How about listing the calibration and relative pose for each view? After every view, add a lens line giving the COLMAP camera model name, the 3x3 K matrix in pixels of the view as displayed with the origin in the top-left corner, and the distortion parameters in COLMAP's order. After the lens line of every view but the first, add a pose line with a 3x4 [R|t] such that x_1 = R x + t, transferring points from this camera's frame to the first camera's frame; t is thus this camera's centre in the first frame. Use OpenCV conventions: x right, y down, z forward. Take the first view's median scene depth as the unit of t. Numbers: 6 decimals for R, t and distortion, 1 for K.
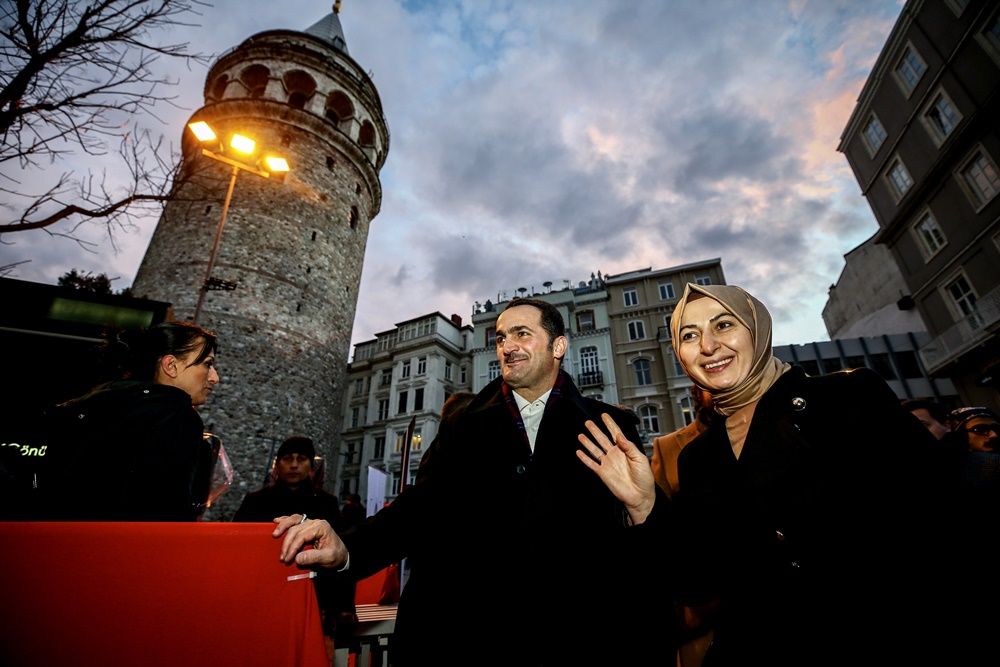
lens RADIAL K [[462.2, 0, 500.0], [0, 462.2, 333.5], [0, 0, 1]] dist [-0.017224, 0.000257]
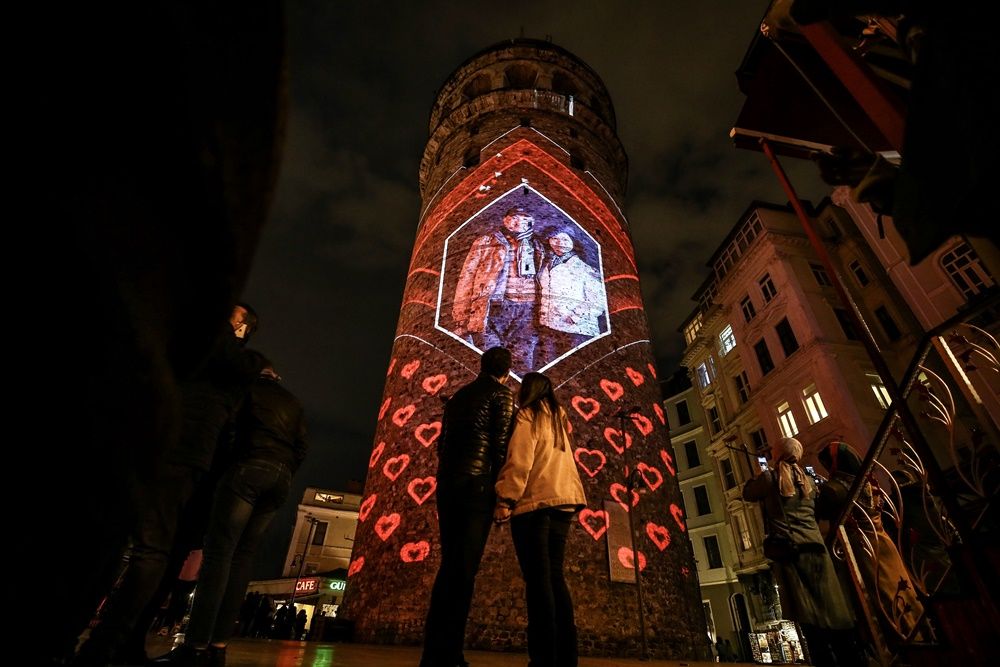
lens RADIAL K [[462.2, 0, 500.0], [0, 462.2, 333.5], [0, 0, 1]] dist [-0.017224, 0.000257]
pose [[0.617446, -0.442293, -0.650490, -0.033223], [0.312525, 0.896815, -0.313130, 0.246039], [0.721865, -0.009954, 0.691963, 0.446049]]
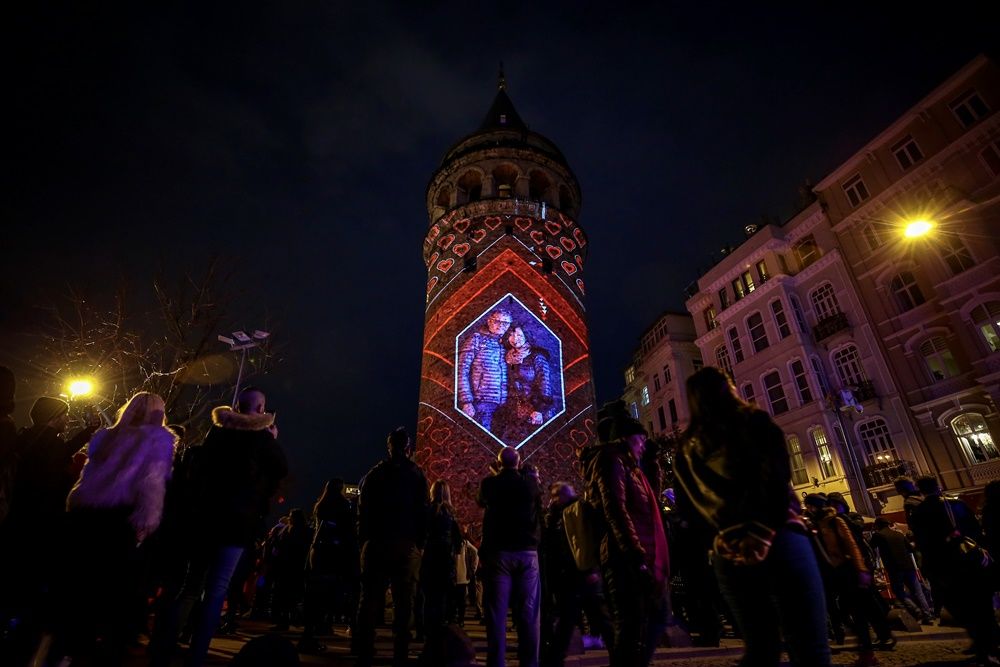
lens RADIAL K [[506.4, 0, 500.0], [0, 506.4, 333.5], [0, 0, 1]] dist [-0.020282, -0.000522]
pose [[0.651684, -0.359994, -0.667617, 0.384292], [0.335649, 0.926191, -0.171785, 0.069755], [0.680182, -0.112135, 0.724416, 0.087408]]
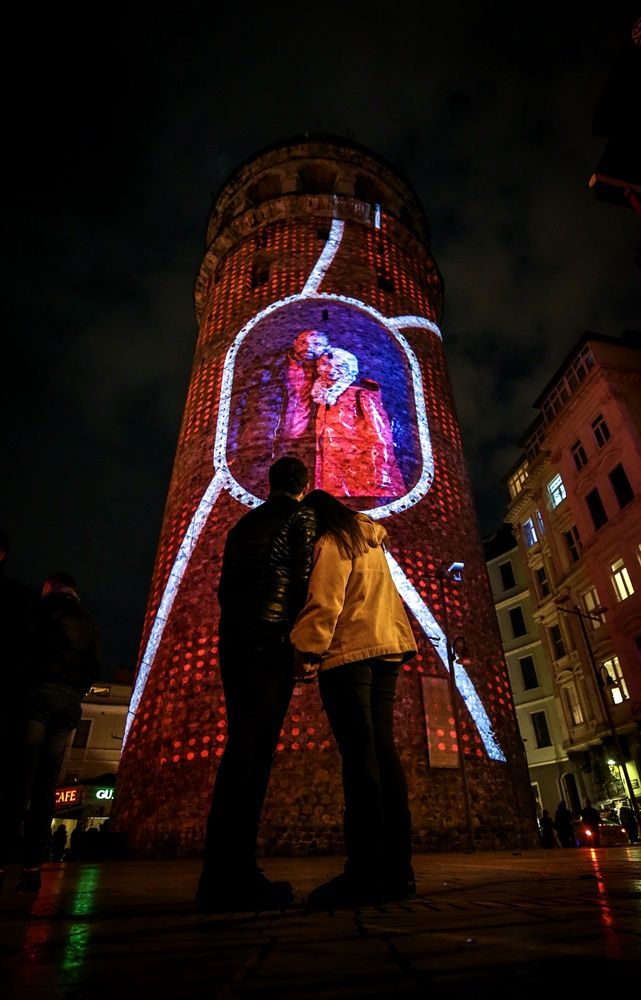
lens RADIAL K [[540.1, 0, 350.2], [0, 540.1, 510.5], [0, 0, 1]] dist [-0.022546, 0.001662]
pose [[0.672769, -0.430224, -0.601904, -0.043789], [0.353470, 0.901600, -0.249353, 0.249717], [0.649954, -0.044998, 0.758640, 0.453390]]
